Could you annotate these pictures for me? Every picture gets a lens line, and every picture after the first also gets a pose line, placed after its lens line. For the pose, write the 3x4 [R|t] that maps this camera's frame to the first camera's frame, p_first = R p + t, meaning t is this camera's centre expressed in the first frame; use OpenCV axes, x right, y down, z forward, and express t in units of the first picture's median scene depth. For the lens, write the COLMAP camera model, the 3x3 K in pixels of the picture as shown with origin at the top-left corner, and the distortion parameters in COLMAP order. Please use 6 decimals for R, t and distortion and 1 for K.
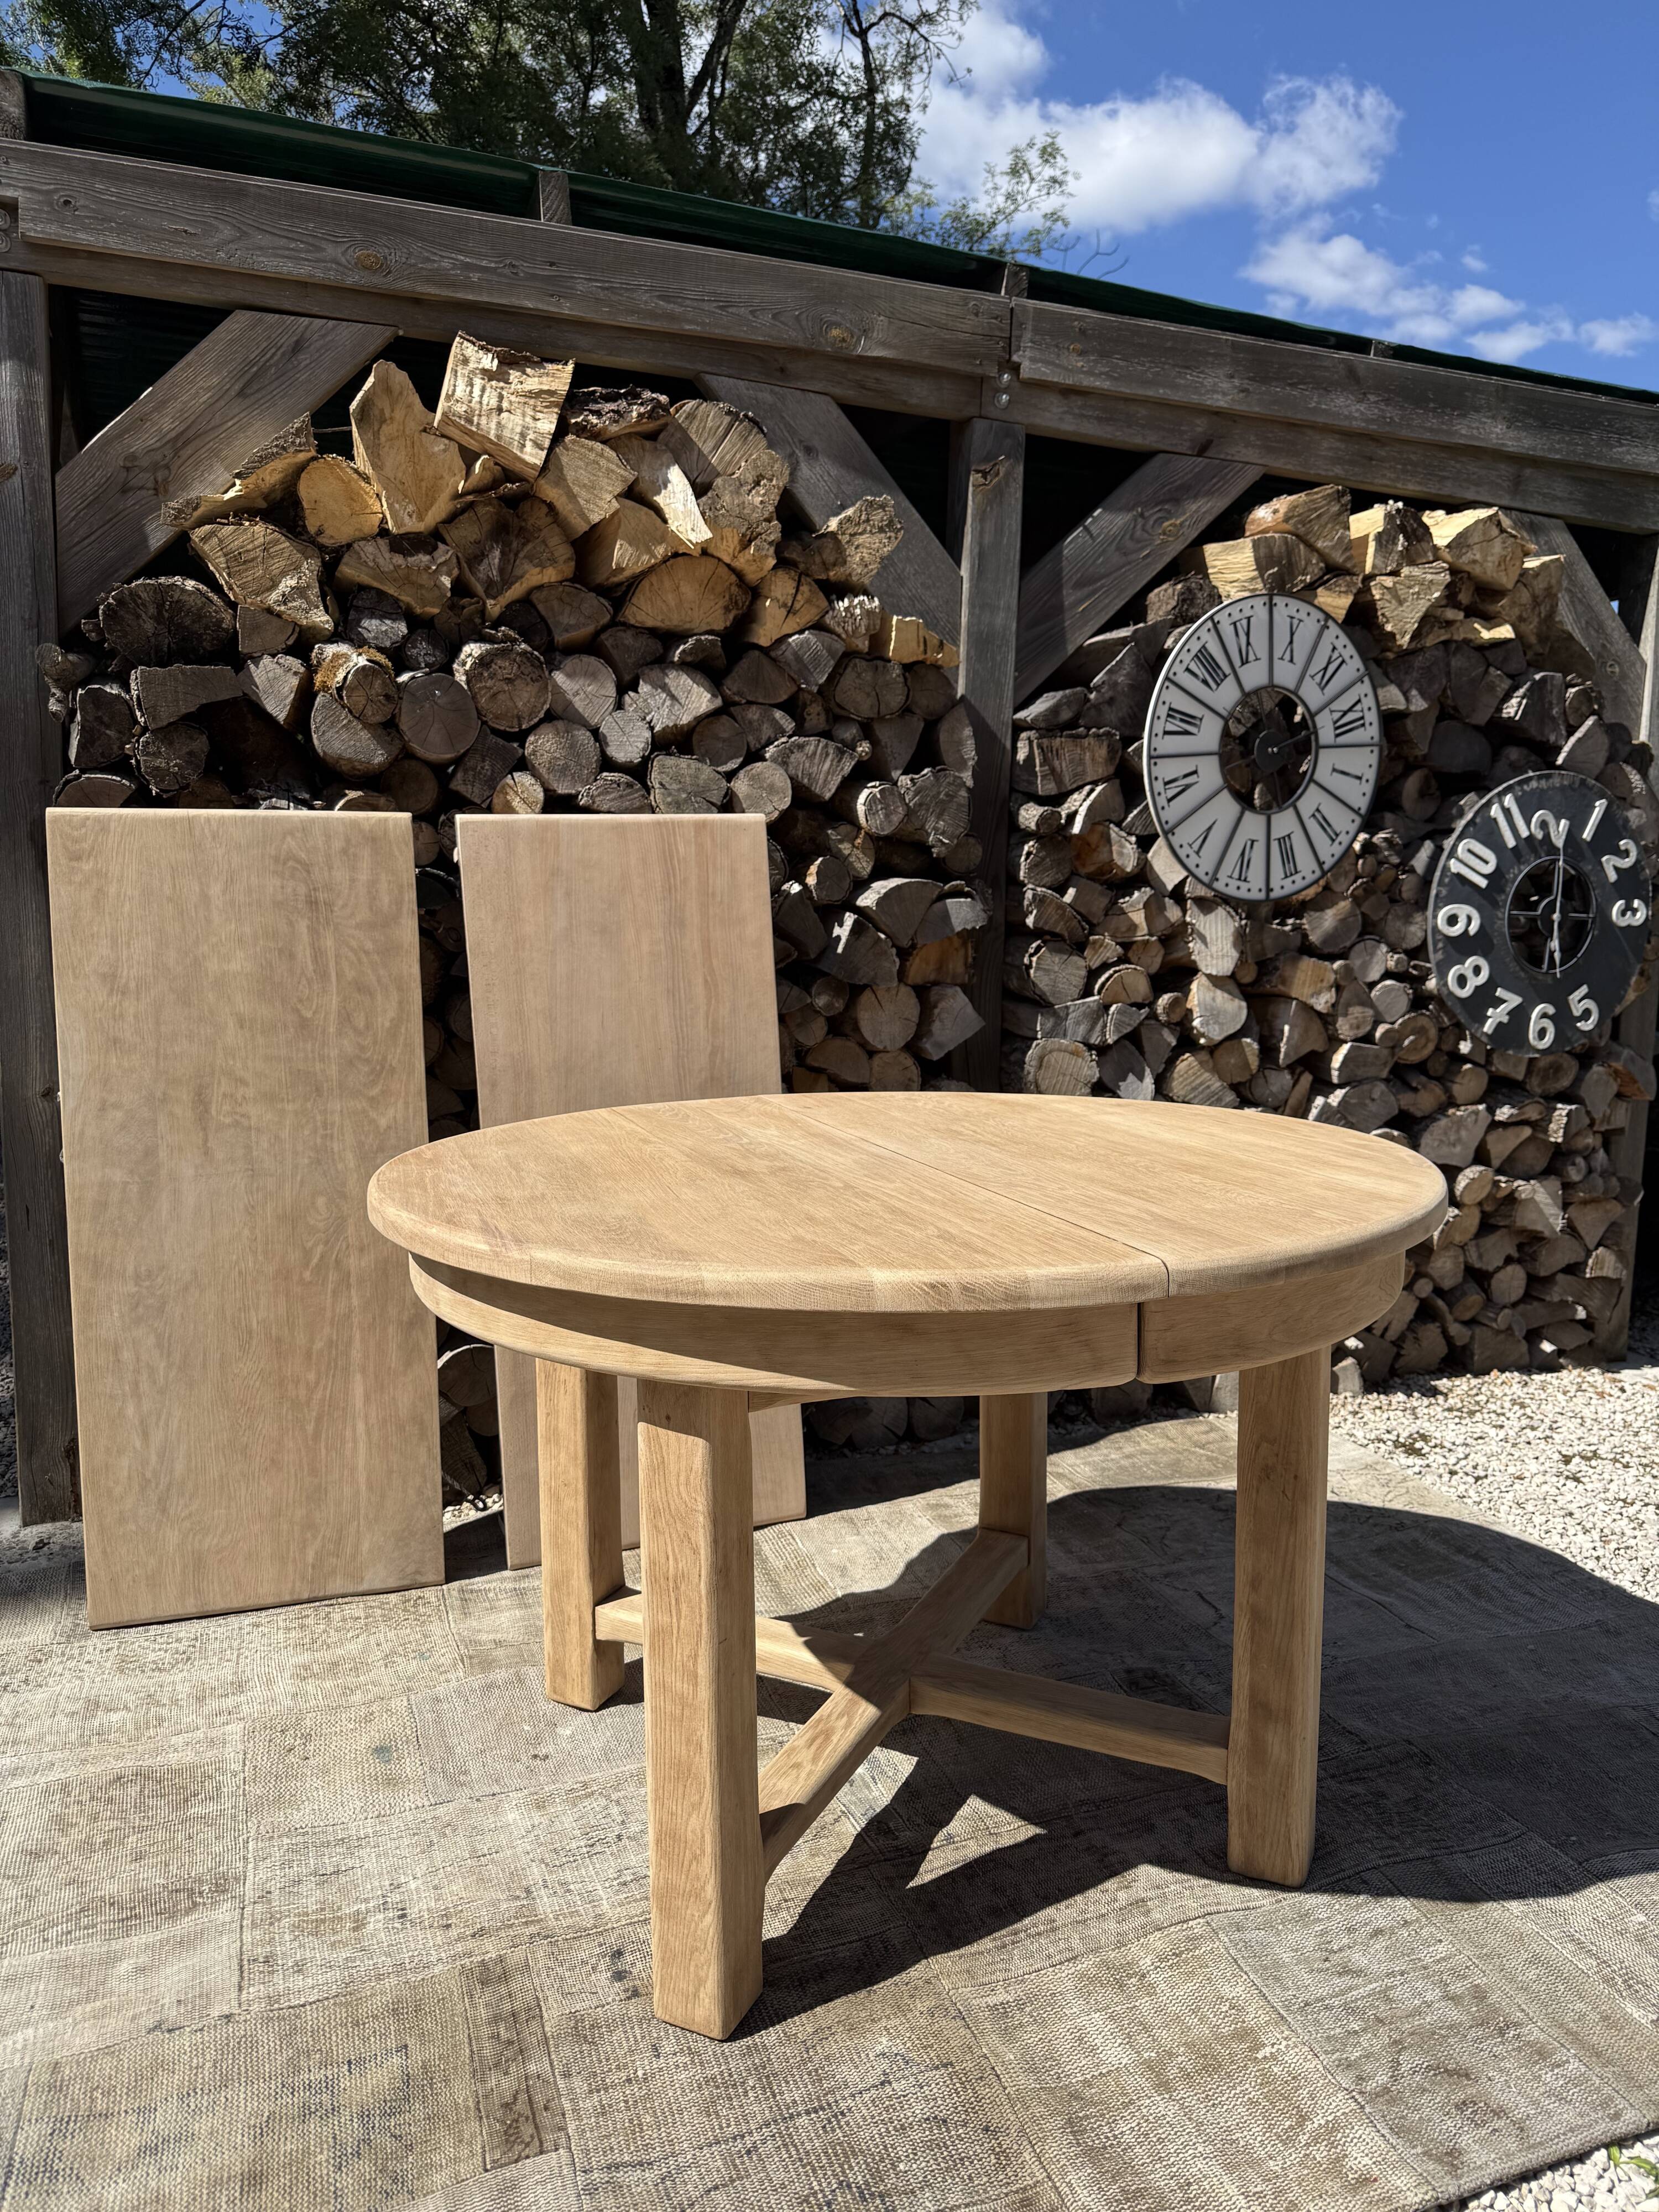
lens RADIAL K [[1516.8, 0, 832.8], [0, 1516.8, 1109.0], [0, 0, 1]] dist [0.191964, -0.414845]
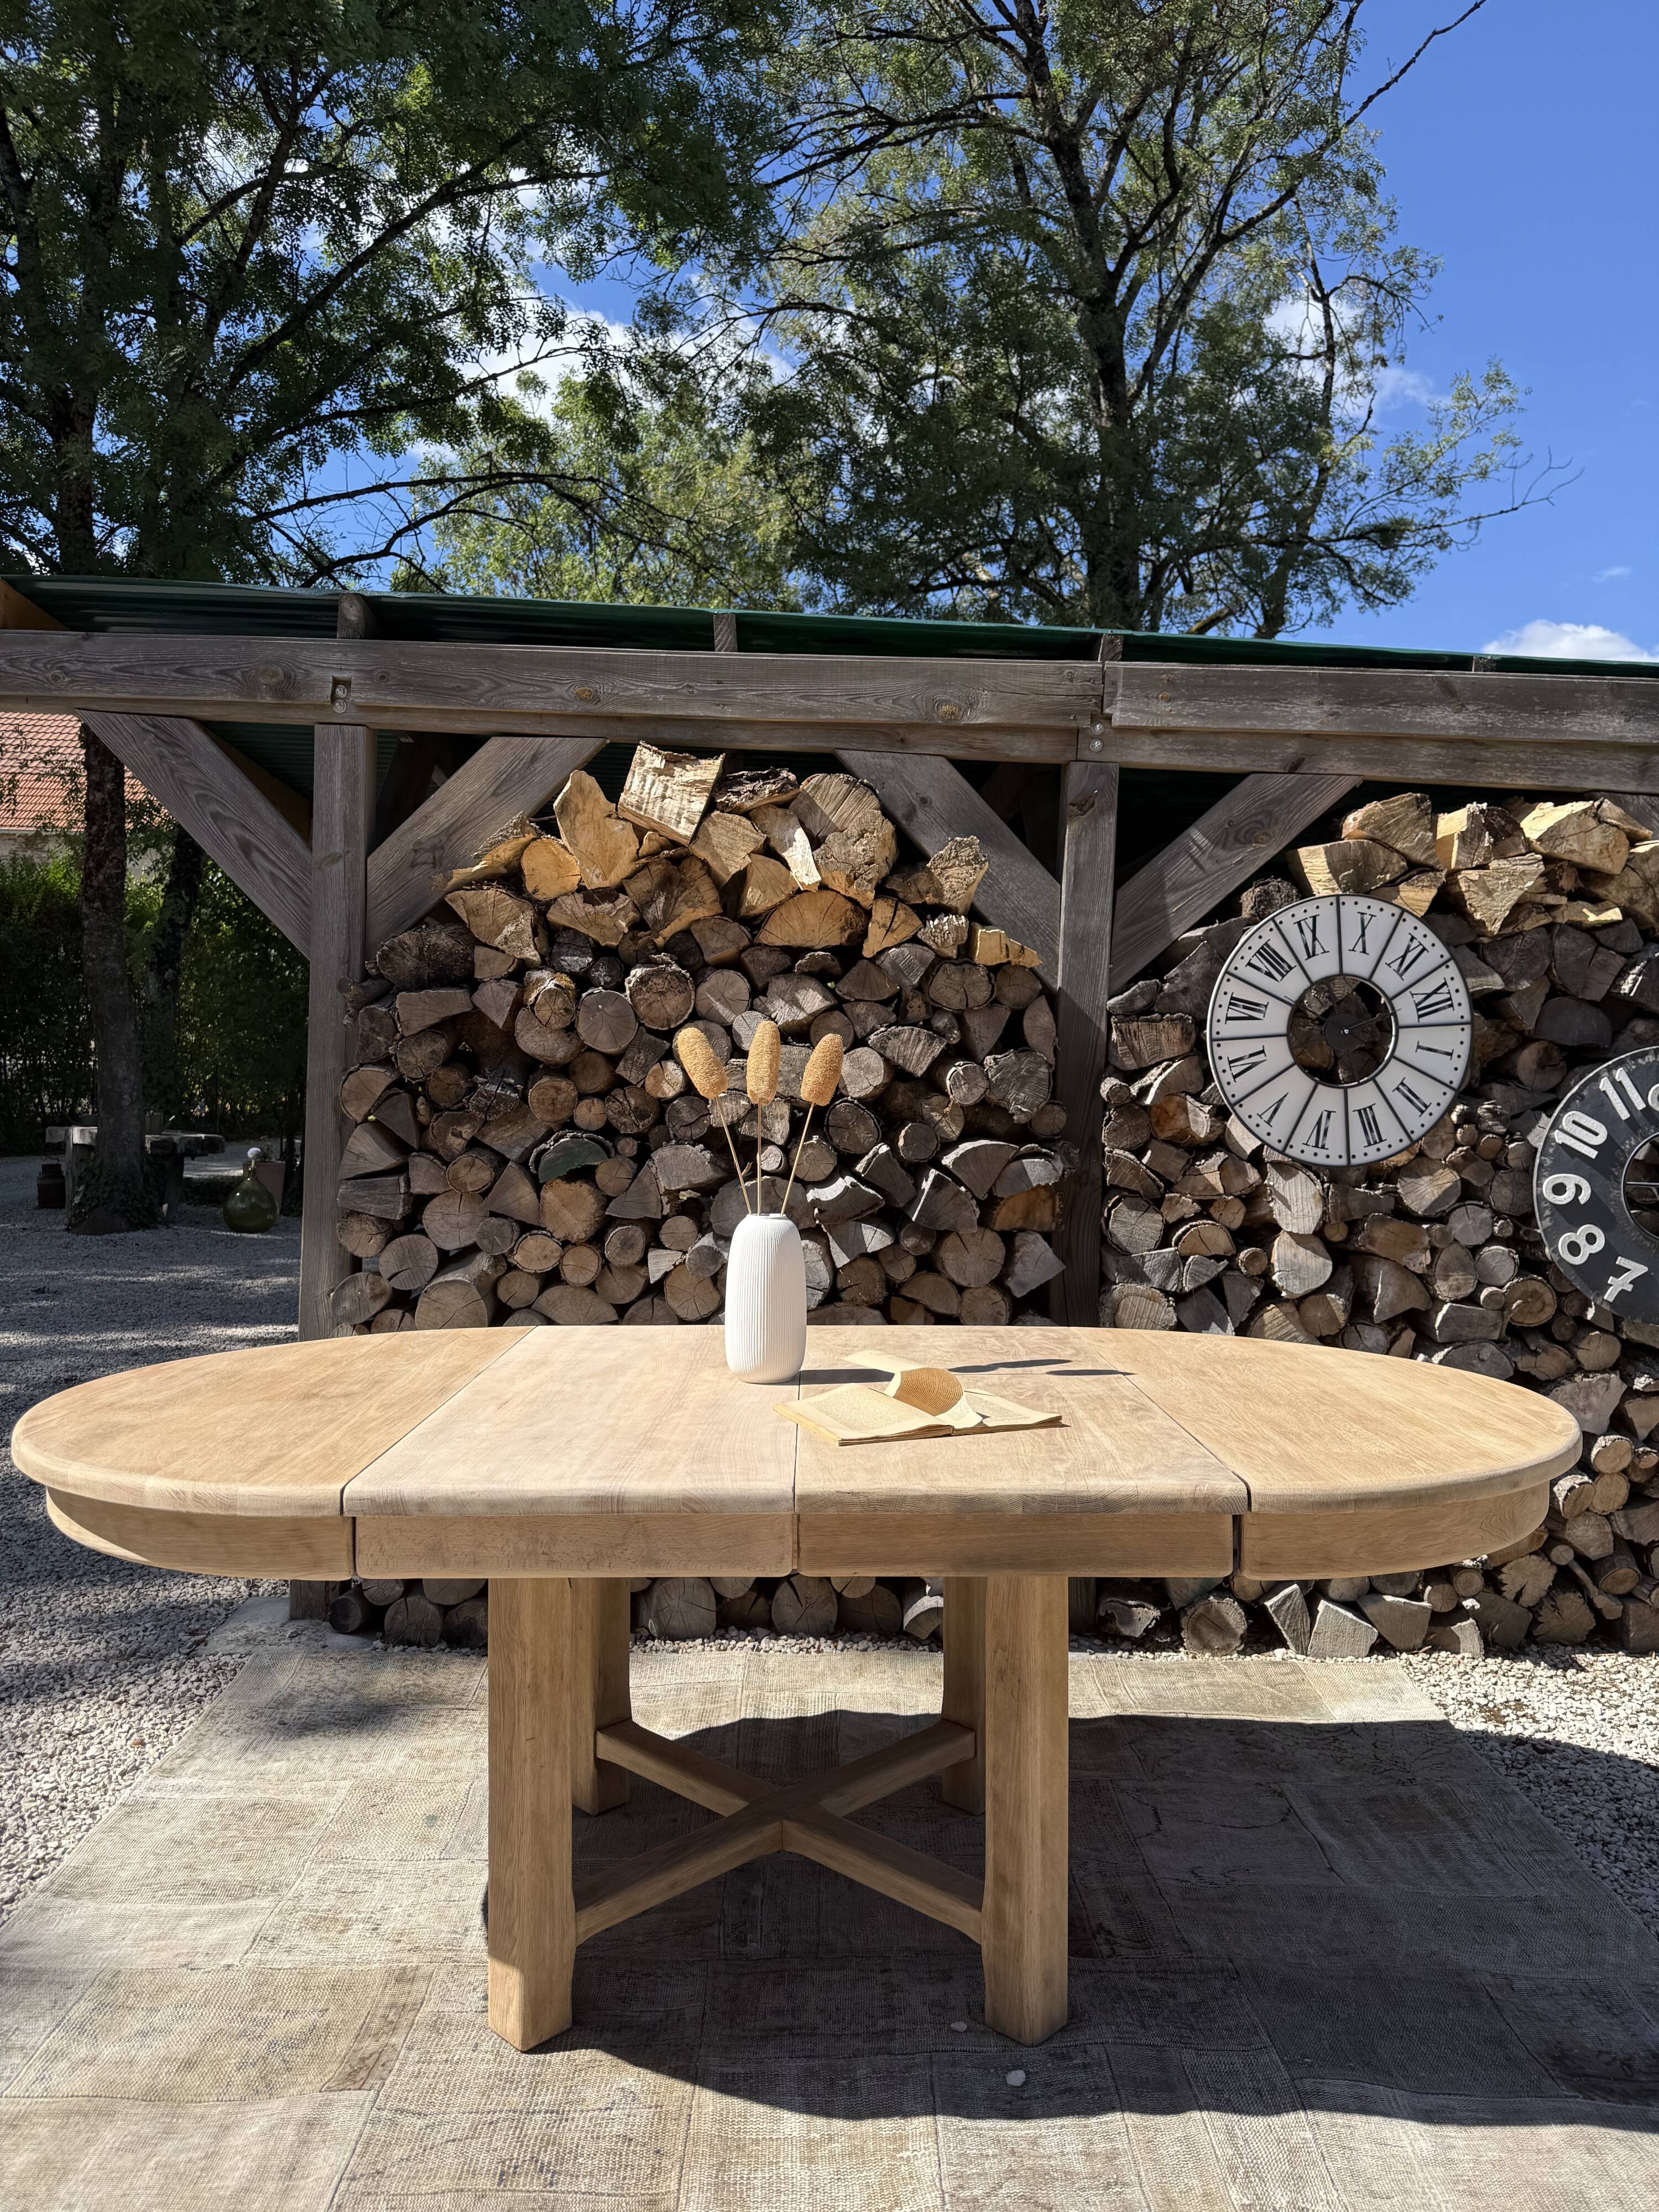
lens RADIAL K [[1512.0, 0, 829.3], [0, 1512.0, 1105.7], [0, 0, 1]] dist [0.151156, -0.275925]
pose [[0.946591, 0.013499, -0.322154, 0.300201], [-0.054090, 0.991613, -0.117382, -0.033755], [0.317867, 0.128538, 0.939382, -0.136010]]
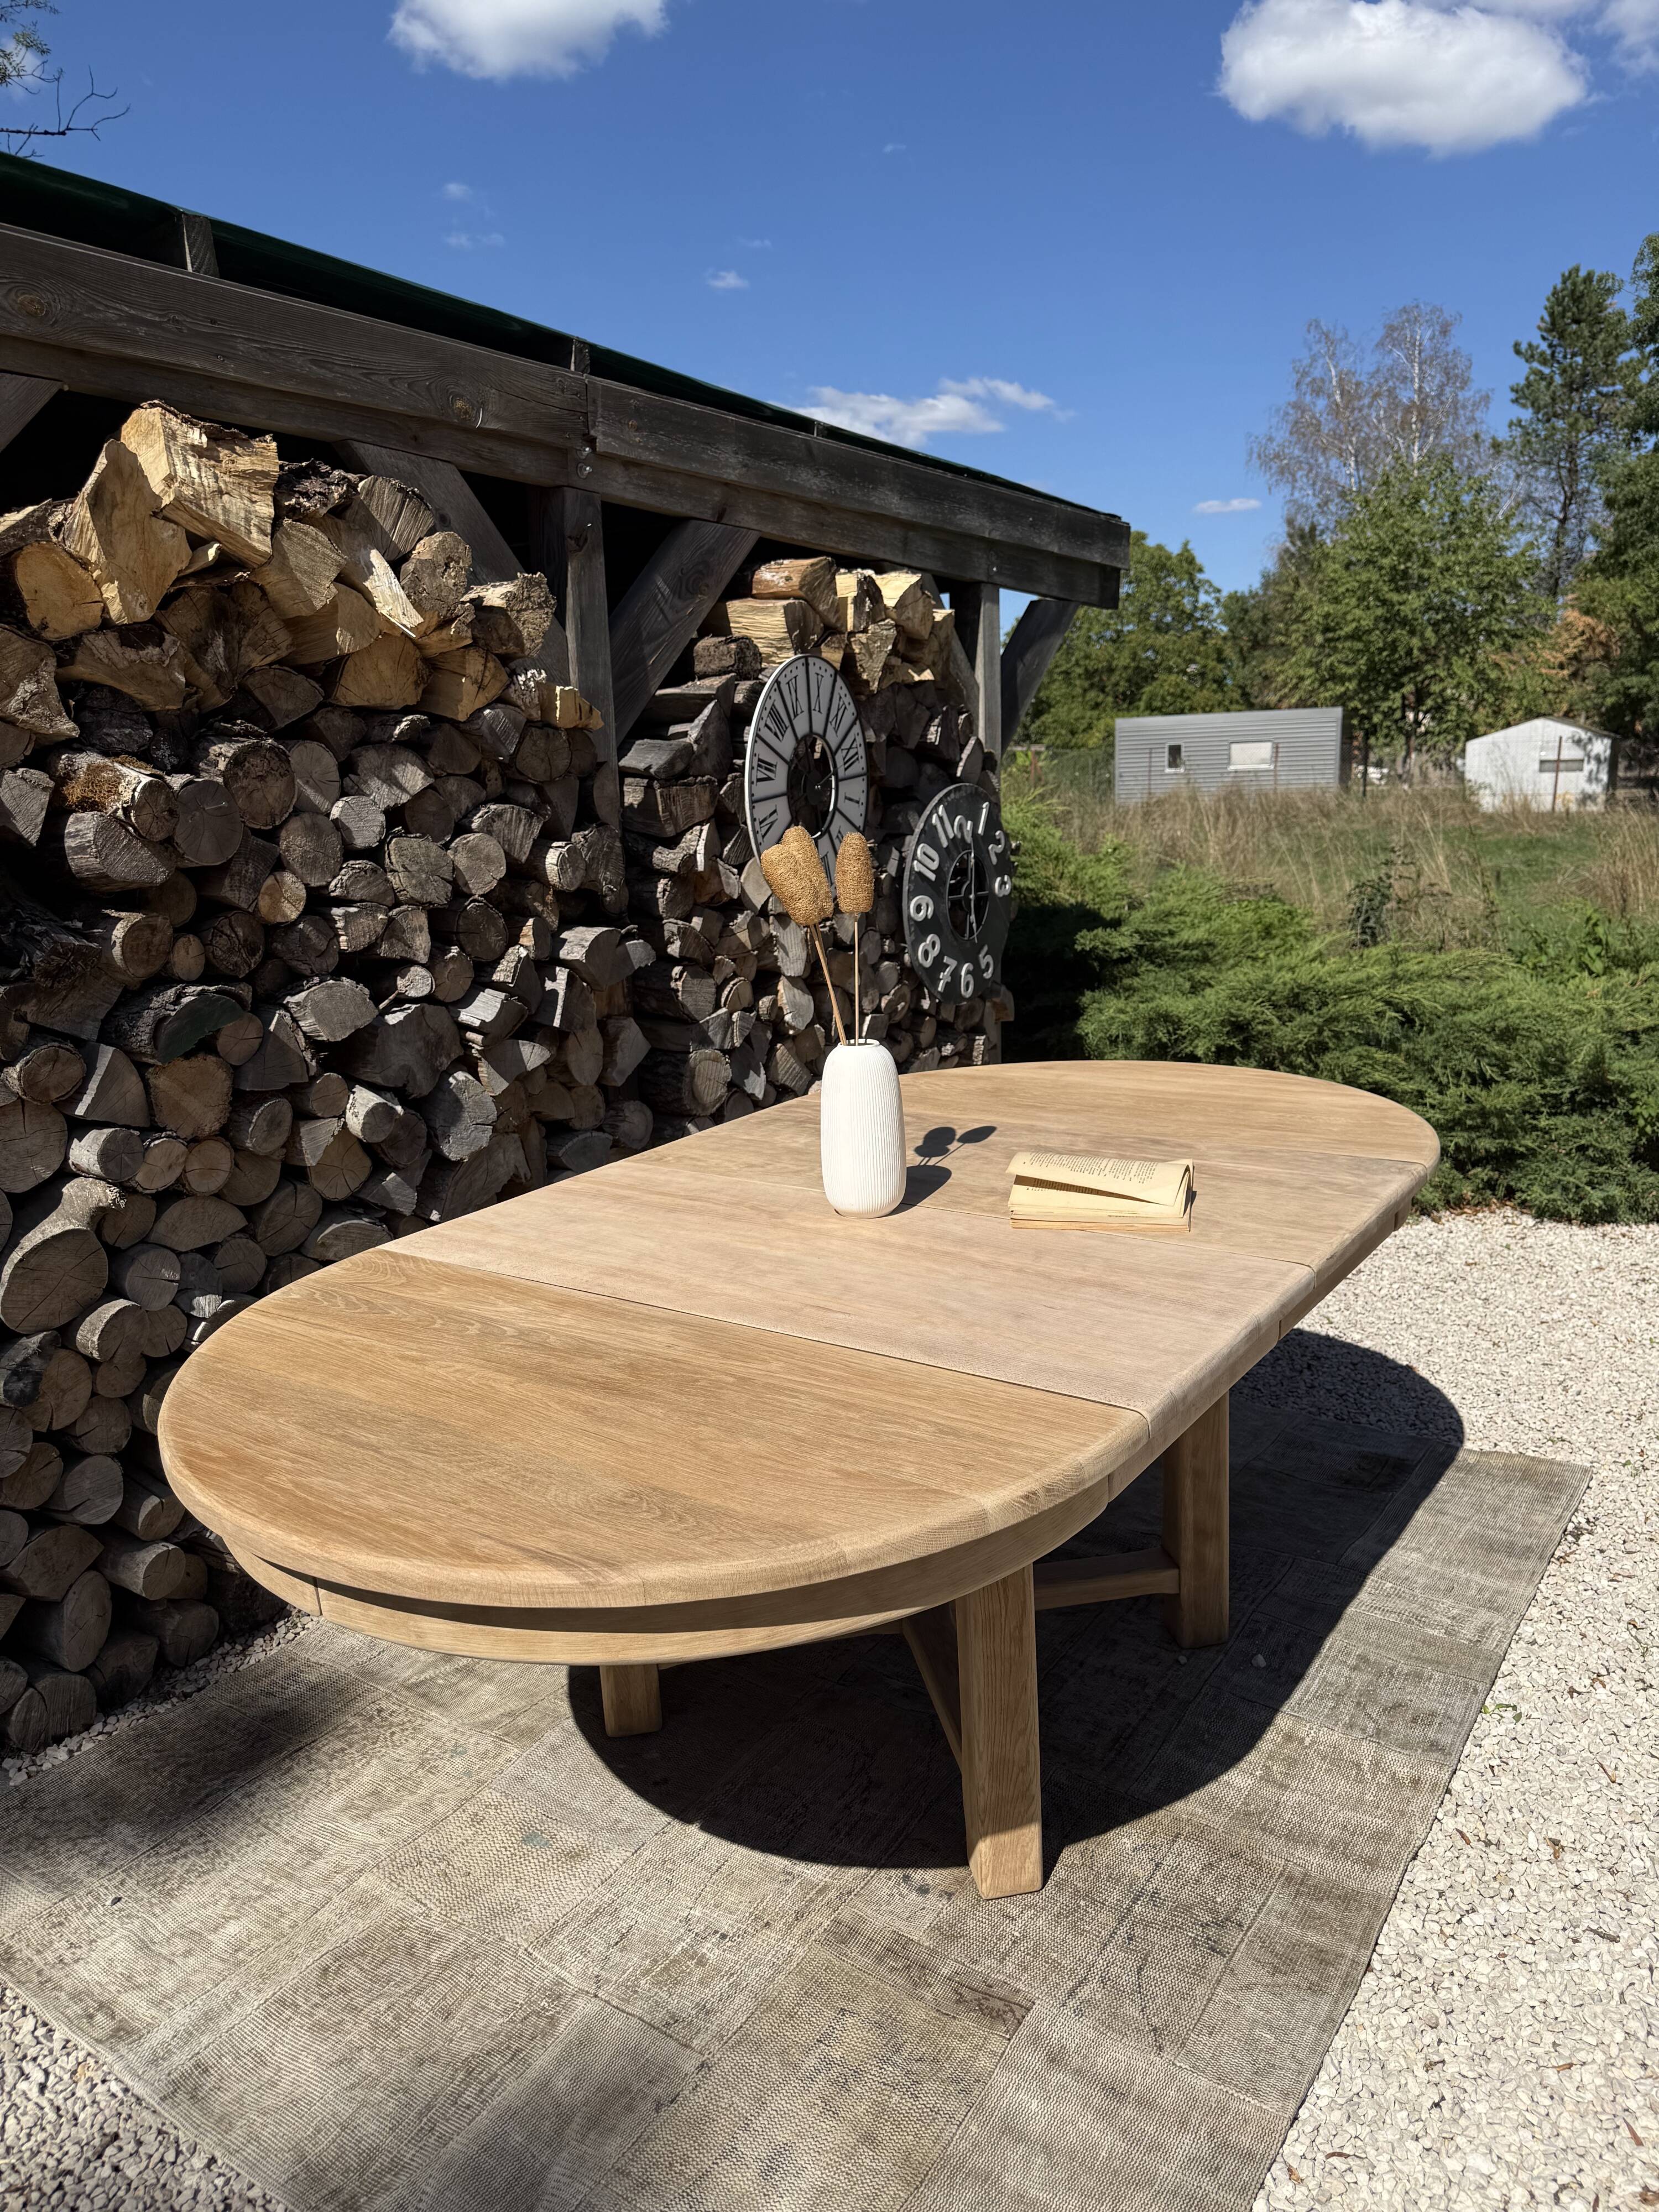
lens RADIAL K [[1524.1, 0, 830.9], [0, 1524.1, 1120.2], [0, 0, 1]] dist [0.160682, -0.326987]
pose [[0.811781, -0.169554, 0.558804, -0.434394], [0.121362, 0.985011, 0.122572, -0.125867], [-0.571211, -0.031684, 0.820191, 0.003516]]
